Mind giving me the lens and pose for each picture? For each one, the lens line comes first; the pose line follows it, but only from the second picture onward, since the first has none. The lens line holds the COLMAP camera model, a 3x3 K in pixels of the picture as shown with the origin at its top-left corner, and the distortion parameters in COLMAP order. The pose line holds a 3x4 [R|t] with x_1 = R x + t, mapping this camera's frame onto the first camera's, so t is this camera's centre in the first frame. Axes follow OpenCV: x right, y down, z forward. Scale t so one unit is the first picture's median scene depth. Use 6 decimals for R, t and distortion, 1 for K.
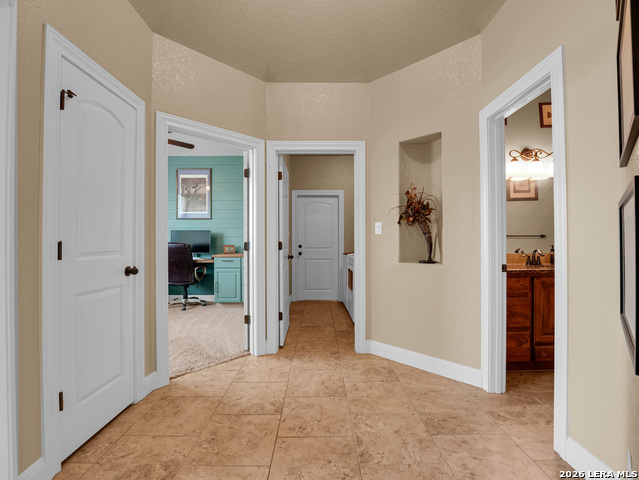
lens RADIAL K [[296.9, 0, 319.5], [0, 296.9, 240.0], [0, 0, 1]] dist [-0.024781, -0.000237]
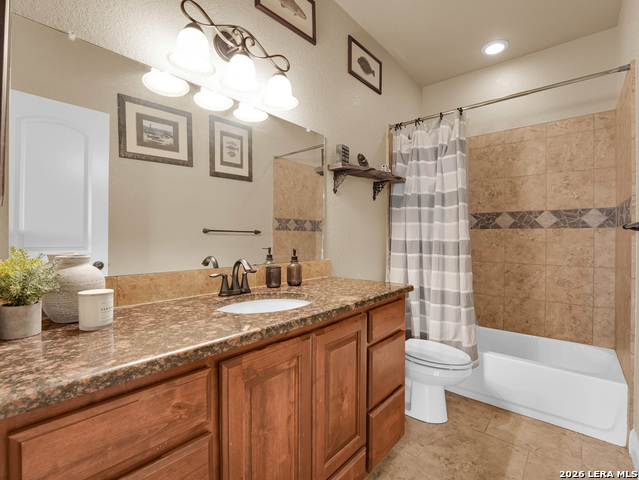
lens RADIAL K [[296.9, 0, 319.5], [0, 296.9, 240.0], [0, 0, 1]] dist [-0.024781, -0.000237]
pose [[0.658345, 0.003854, 0.752707, 0.526808], [-0.013453, 0.999887, 0.006646, -0.001468], [-0.752596, -0.014501, 0.658322, 0.673010]]
